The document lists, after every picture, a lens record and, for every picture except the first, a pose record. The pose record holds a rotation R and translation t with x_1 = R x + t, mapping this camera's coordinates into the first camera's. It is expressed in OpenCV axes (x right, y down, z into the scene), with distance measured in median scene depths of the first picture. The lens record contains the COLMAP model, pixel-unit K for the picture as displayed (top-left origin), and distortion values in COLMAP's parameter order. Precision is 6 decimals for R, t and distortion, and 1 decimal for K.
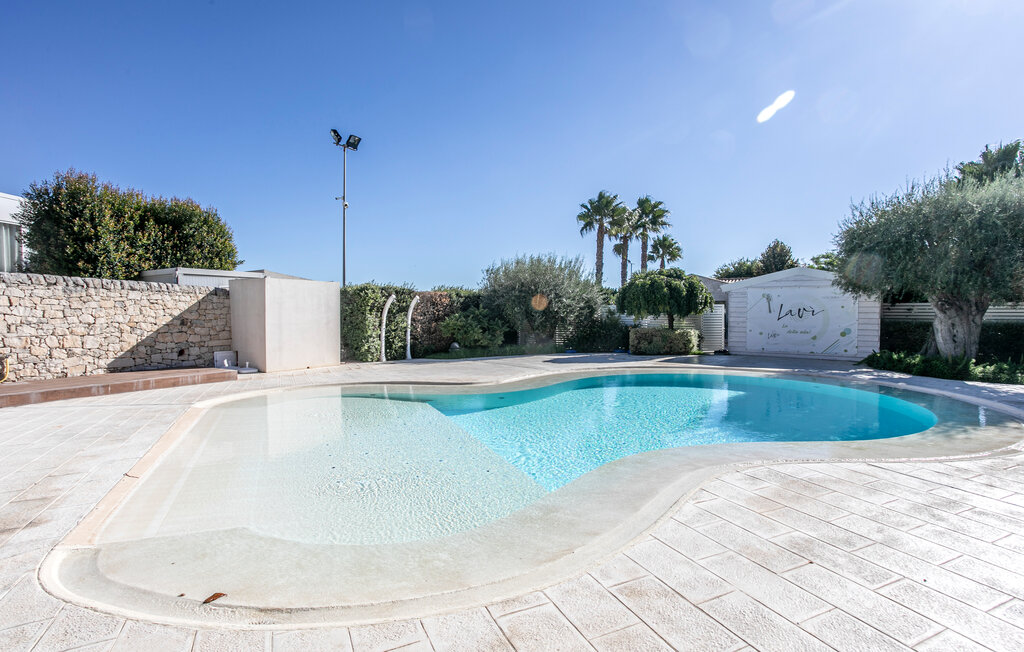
lens RADIAL K [[504.6, 0, 514.6], [0, 504.6, 324.5], [0, 0, 1]] dist [0.000115, 0.003119]
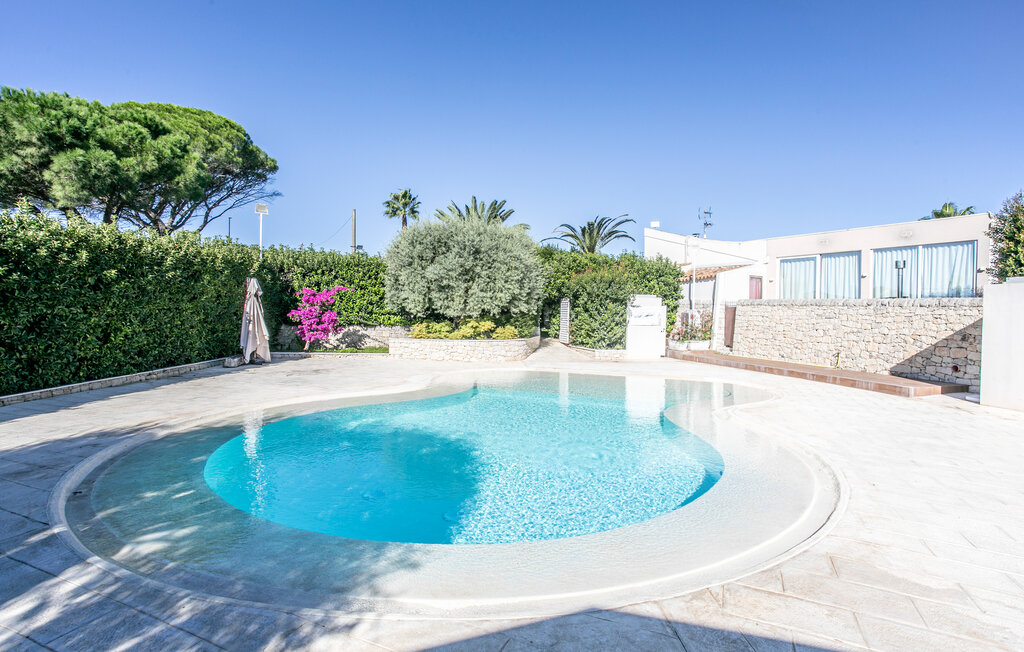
lens RADIAL K [[504.6, 0, 513.0], [0, 504.6, 327.7], [0, 0, 1]] dist [0.000115, 0.003119]
pose [[-0.771651, 0.004058, -0.636034, 0.464840], [-0.028433, 0.998760, 0.040868, -0.029201], [0.635411, 0.049620, -0.770578, 0.917918]]
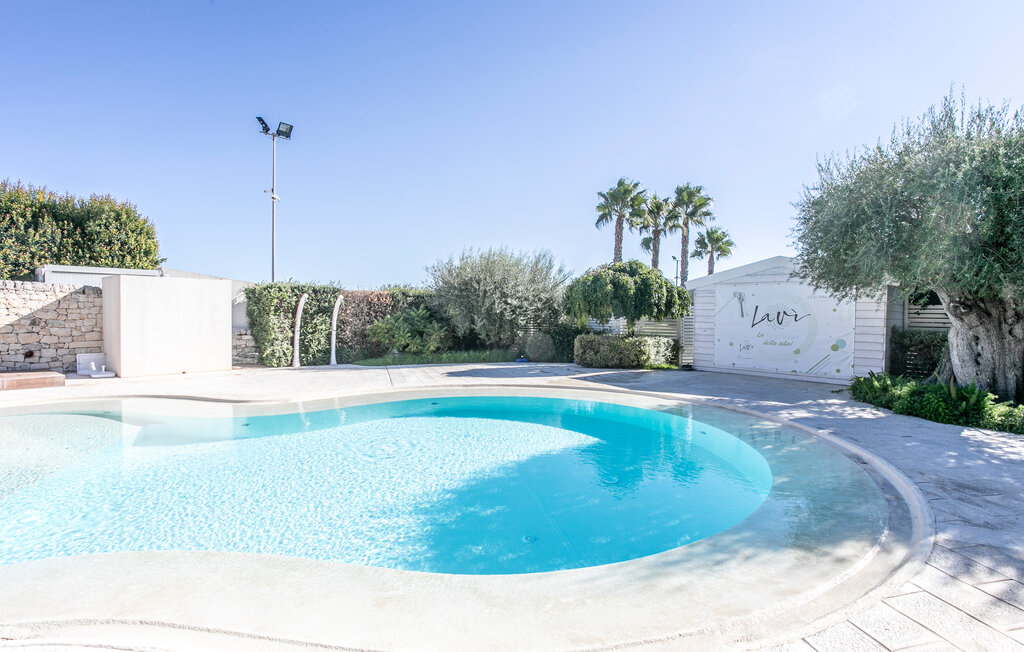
lens RADIAL K [[504.6, 0, 513.6], [0, 504.6, 324.0], [0, 0, 1]] dist [0.000115, 0.003119]
pose [[0.981986, 0.011025, -0.188634, 0.309243], [-0.011650, 0.999930, -0.002204, -0.007198], [0.188596, 0.004362, 0.982045, 0.185237]]
